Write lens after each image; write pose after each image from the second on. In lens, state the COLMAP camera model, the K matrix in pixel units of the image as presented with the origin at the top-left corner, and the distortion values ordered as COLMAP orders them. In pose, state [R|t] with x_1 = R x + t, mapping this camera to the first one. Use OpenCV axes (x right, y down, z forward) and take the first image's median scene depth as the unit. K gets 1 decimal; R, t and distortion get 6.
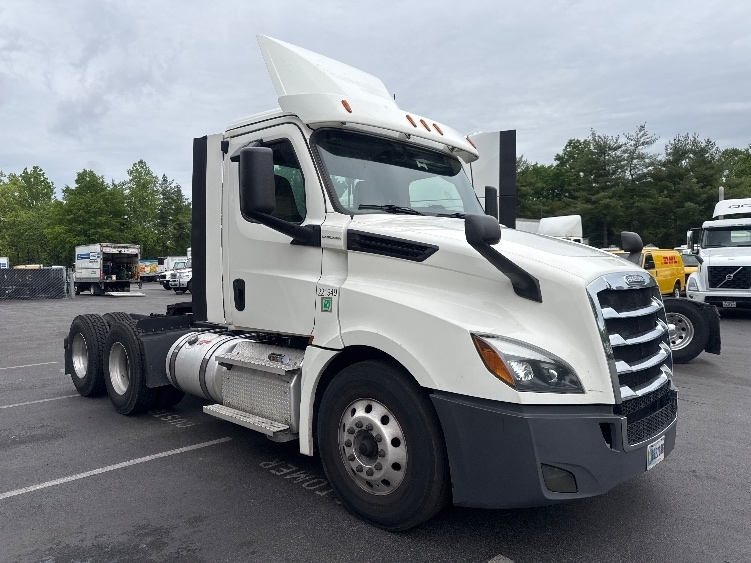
lens RADIAL K [[544.0, 0, 376.3], [0, 544.0, 281.7], [0, 0, 1]] dist [0.058836, -0.005408]
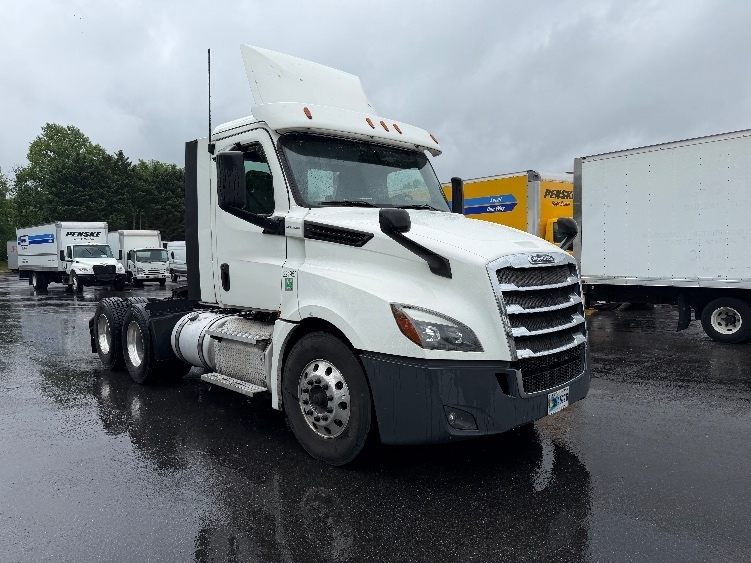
lens RADIAL K [[544.0, 0, 372.0], [0, 544.0, 284.6], [0, 0, 1]] dist [0.058836, -0.005408]
pose [[0.998509, -0.009947, -0.053675, 0.148114], [0.011530, 0.999505, 0.029258, 0.010324], [0.053358, -0.029834, 0.998130, -0.172790]]
